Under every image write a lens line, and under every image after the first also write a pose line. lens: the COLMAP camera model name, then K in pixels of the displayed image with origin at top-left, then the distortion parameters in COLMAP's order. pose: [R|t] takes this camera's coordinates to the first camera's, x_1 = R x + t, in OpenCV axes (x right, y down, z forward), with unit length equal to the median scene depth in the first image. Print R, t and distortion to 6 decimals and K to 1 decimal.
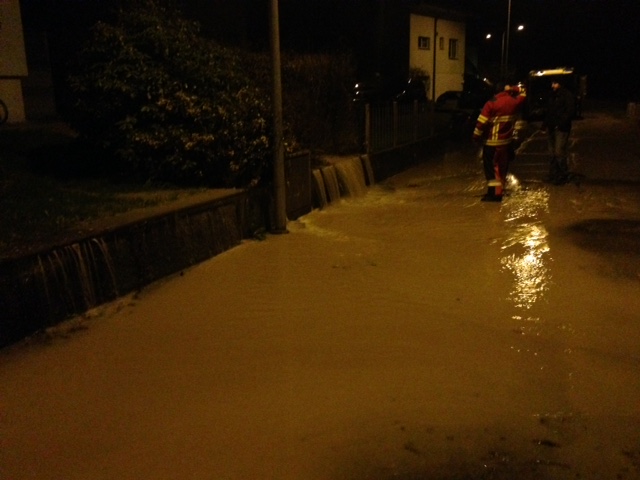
lens RADIAL K [[611.1, 0, 320.7], [0, 611.1, 238.8], [0, 0, 1]] dist [0.119542, 0.000000]
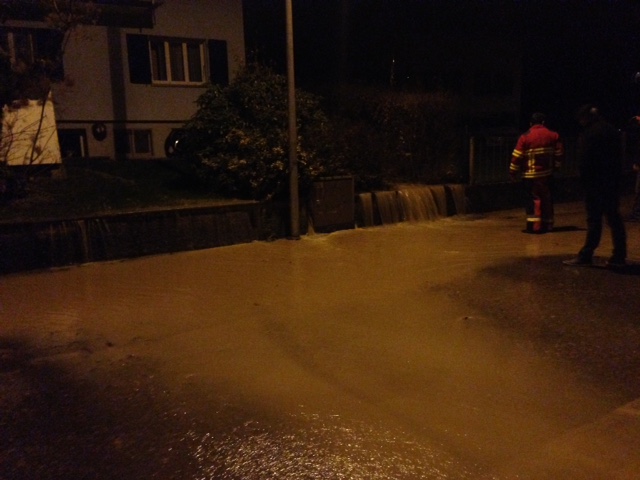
lens RADIAL K [[611.1, 0, 318.9], [0, 611.1, 239.5], [0, 0, 1]] dist [0.119542, 0.000000]
pose [[0.843732, 0.087122, -0.529646, 0.660097], [-0.117763, 0.992744, -0.024300, 0.015698], [0.523686, 0.082876, 0.847870, -0.030125]]
